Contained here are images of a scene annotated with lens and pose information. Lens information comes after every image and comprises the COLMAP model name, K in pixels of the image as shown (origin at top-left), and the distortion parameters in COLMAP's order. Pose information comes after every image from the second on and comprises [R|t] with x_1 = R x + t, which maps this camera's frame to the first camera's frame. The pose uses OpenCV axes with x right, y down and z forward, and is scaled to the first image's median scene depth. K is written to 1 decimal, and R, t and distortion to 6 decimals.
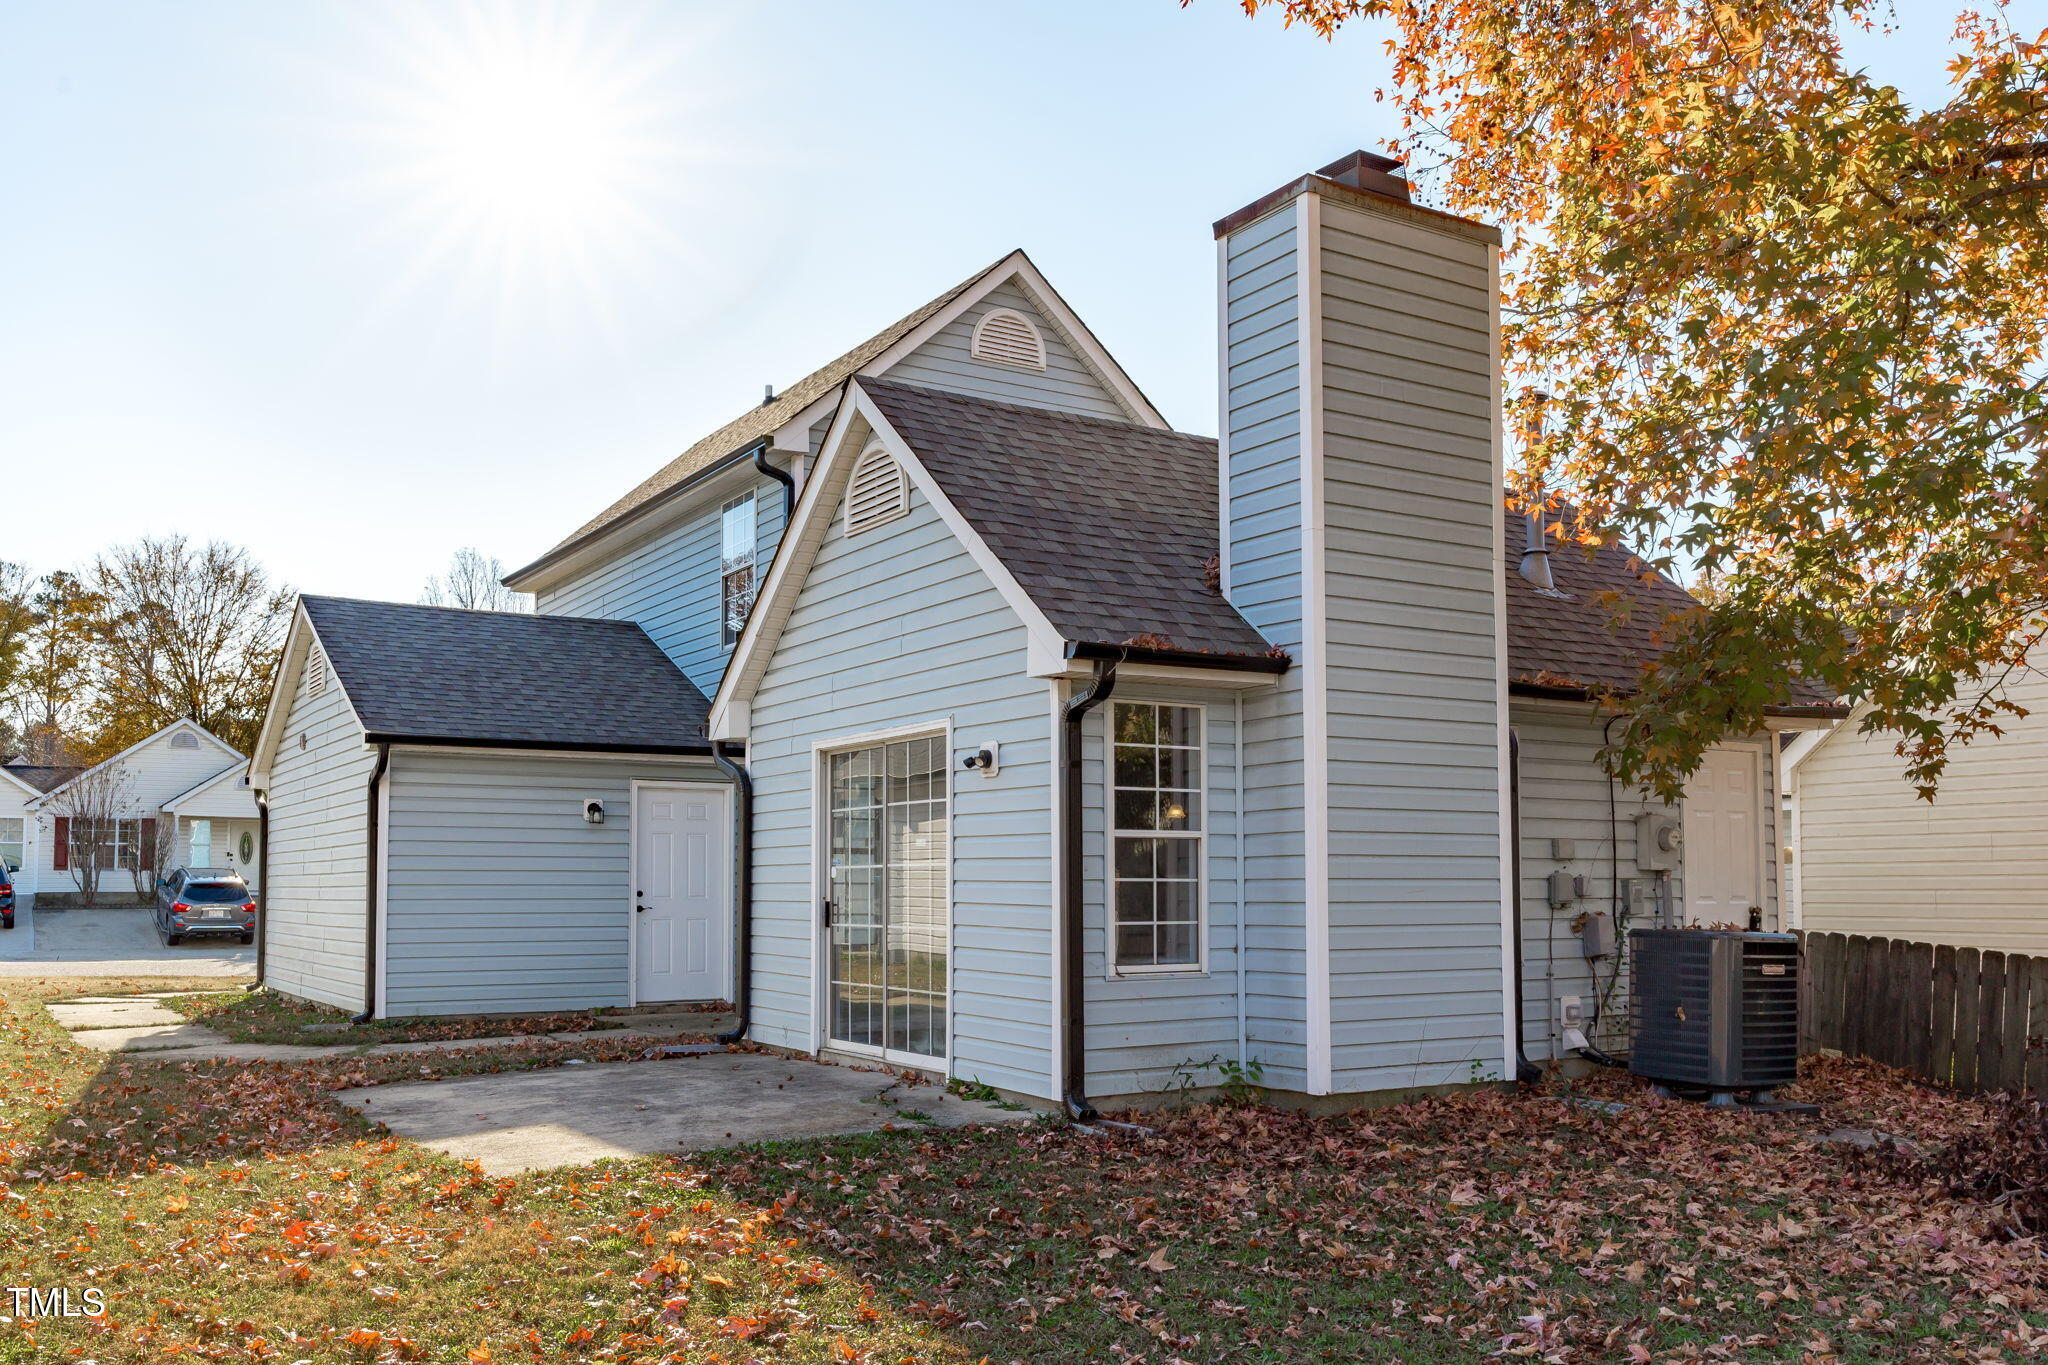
lens RADIAL K [[1734.5, 0, 1023.3], [0, 1734.5, 771.5], [0, 0, 1]] dist [-0.003637, -0.004757]
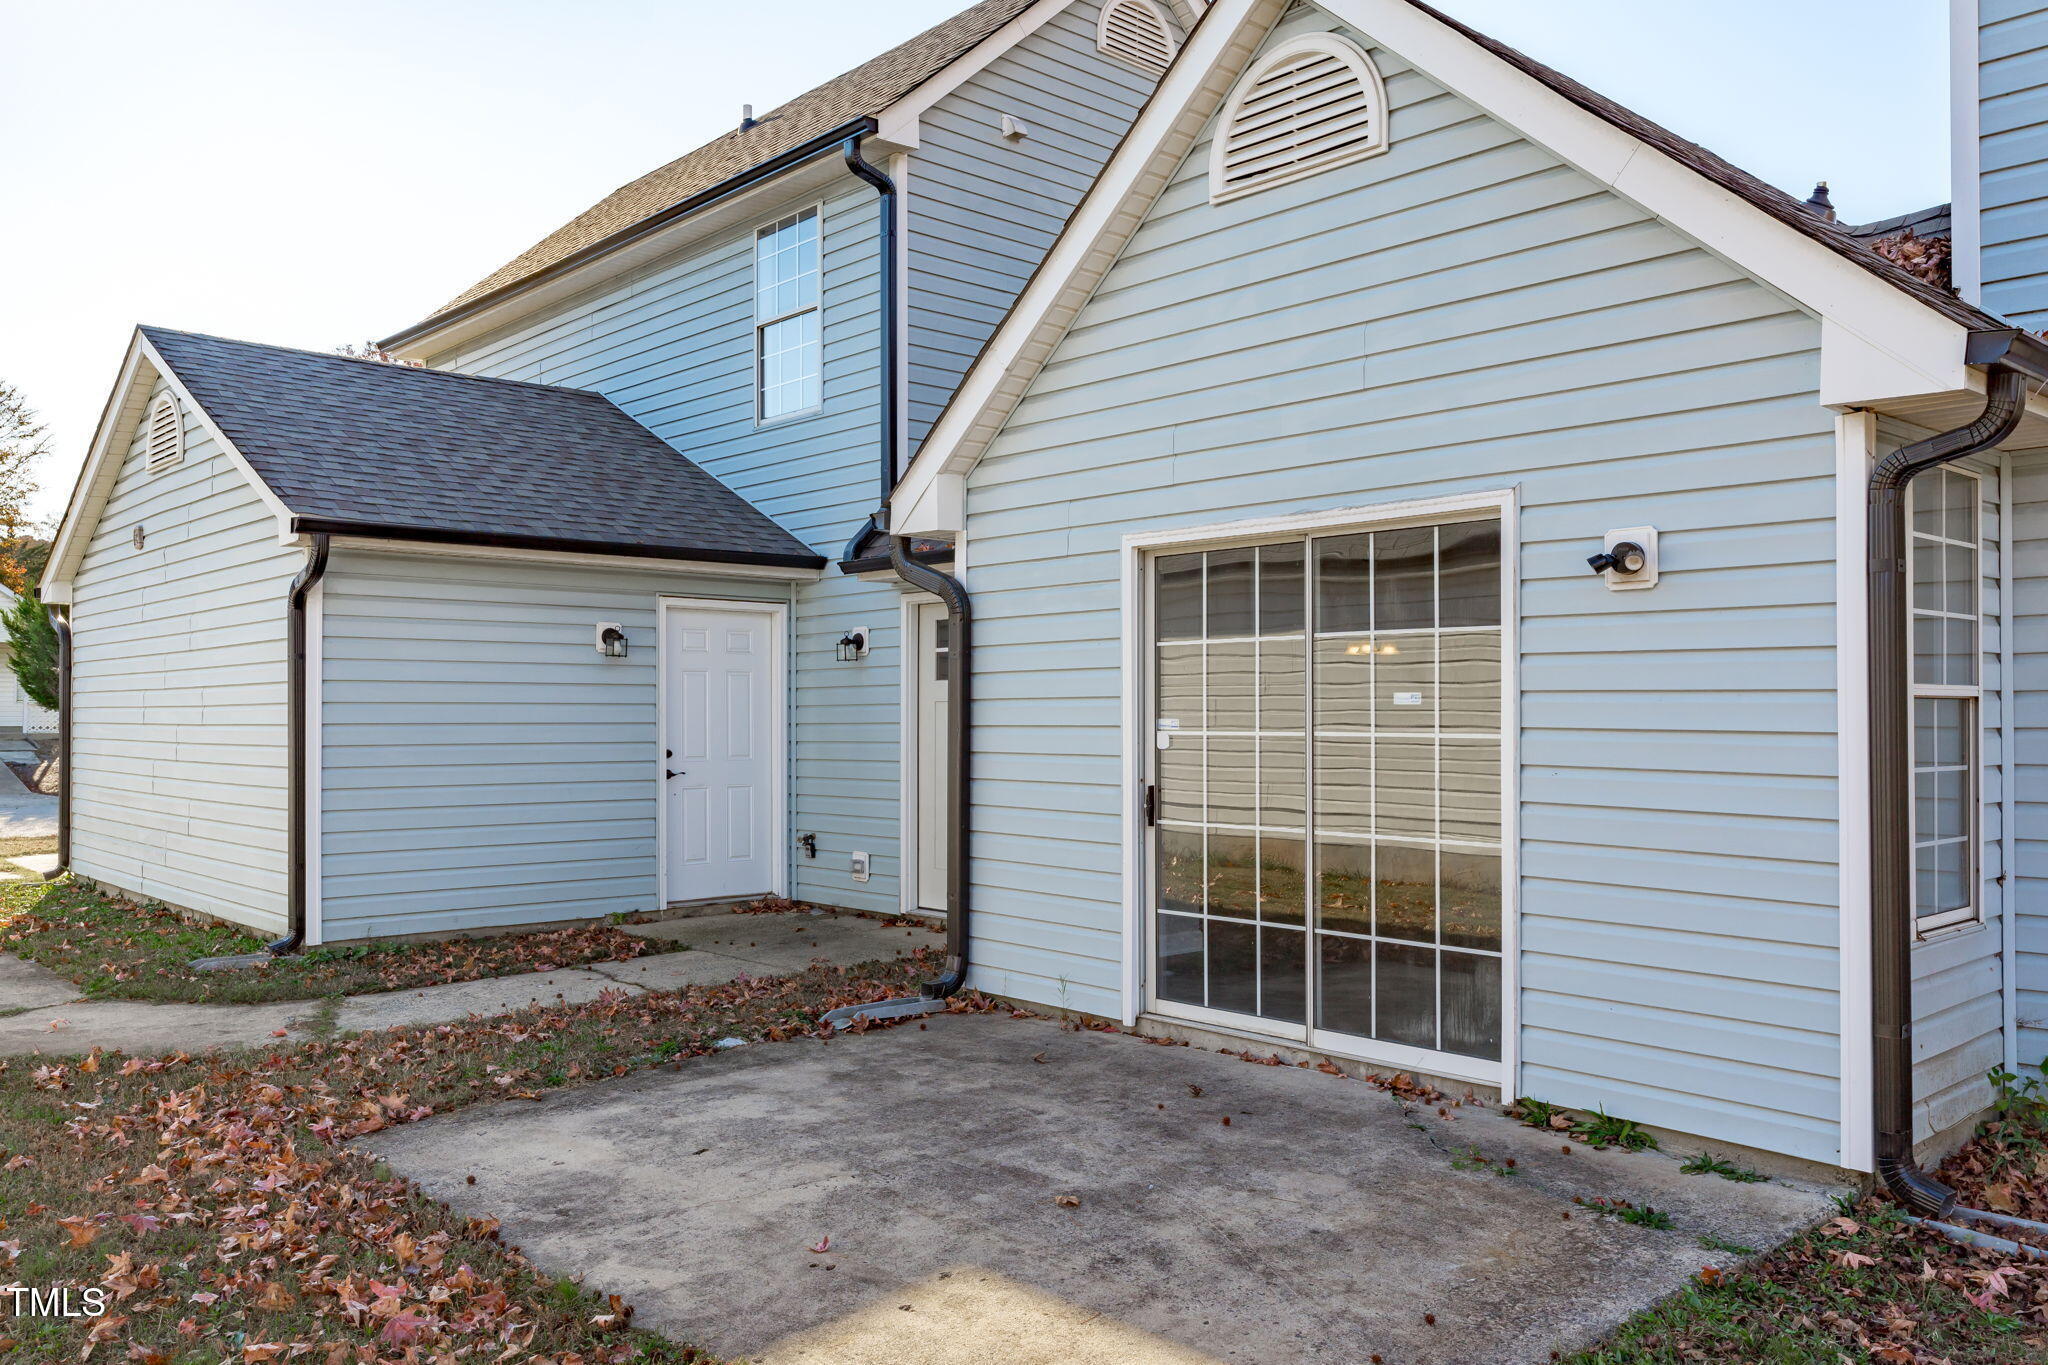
lens RADIAL K [[1584.9, 0, 1024.0], [0, 1584.9, 682.5], [0, 0, 1]] dist [0.001972, 0.008999]
pose [[0.983337, 0.006211, 0.181688, -0.204986], [-0.014740, 0.998850, 0.045630, 0.008554], [-0.181196, -0.047548, 0.982297, 0.337343]]
